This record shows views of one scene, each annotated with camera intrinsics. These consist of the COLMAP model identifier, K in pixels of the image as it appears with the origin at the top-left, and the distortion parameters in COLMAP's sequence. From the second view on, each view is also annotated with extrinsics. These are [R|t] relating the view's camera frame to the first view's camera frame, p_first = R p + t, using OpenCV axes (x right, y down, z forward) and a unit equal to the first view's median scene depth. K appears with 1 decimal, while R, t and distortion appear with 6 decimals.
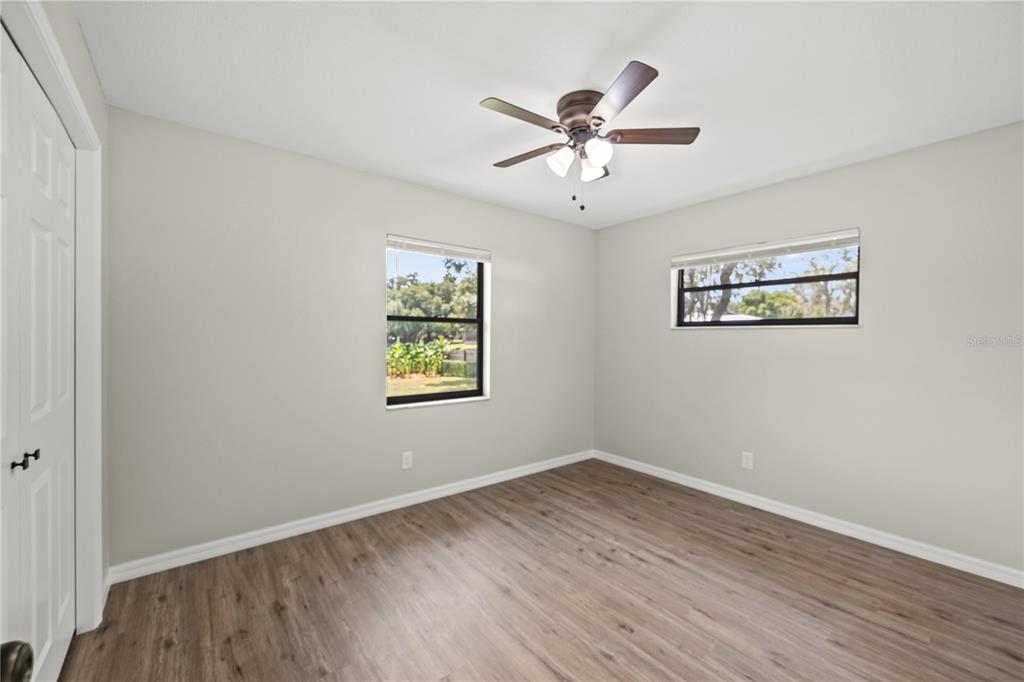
lens RADIAL K [[406.9, 0, 519.6], [0, 406.9, 338.7], [0, 0, 1]] dist [0.000400, -0.000551]
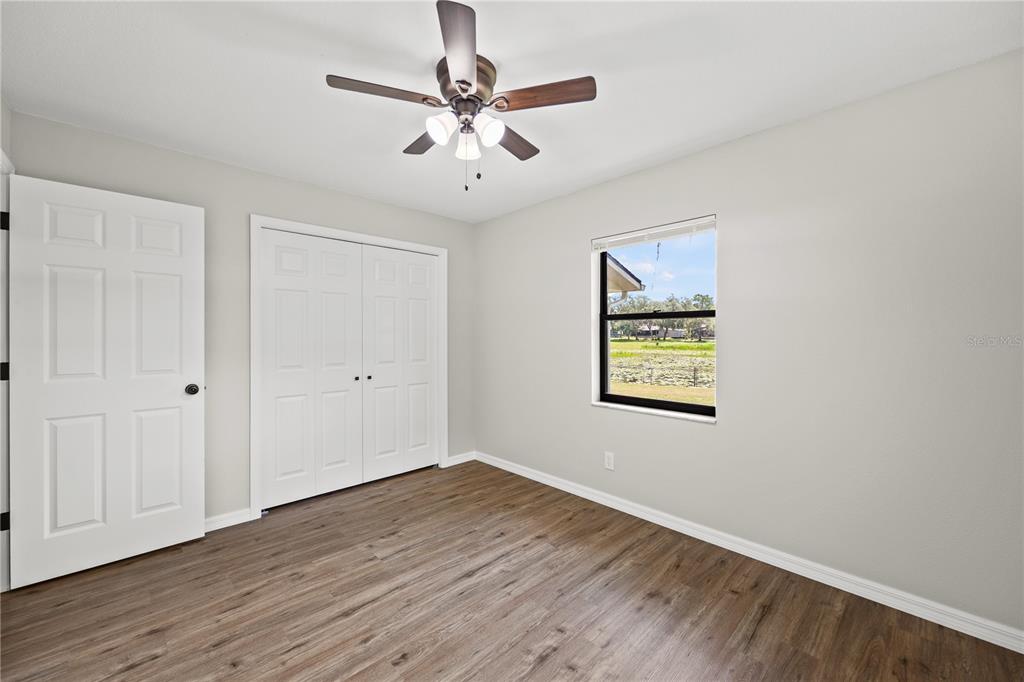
lens RADIAL K [[406.9, 0, 518.6], [0, 406.9, 334.4], [0, 0, 1]] dist [0.000400, -0.000551]
pose [[0.086814, -0.014290, -0.996122, 0.870080], [-0.000049, 0.999897, -0.014348, 0.007656], [0.996225, 0.001295, 0.086804, 0.866297]]
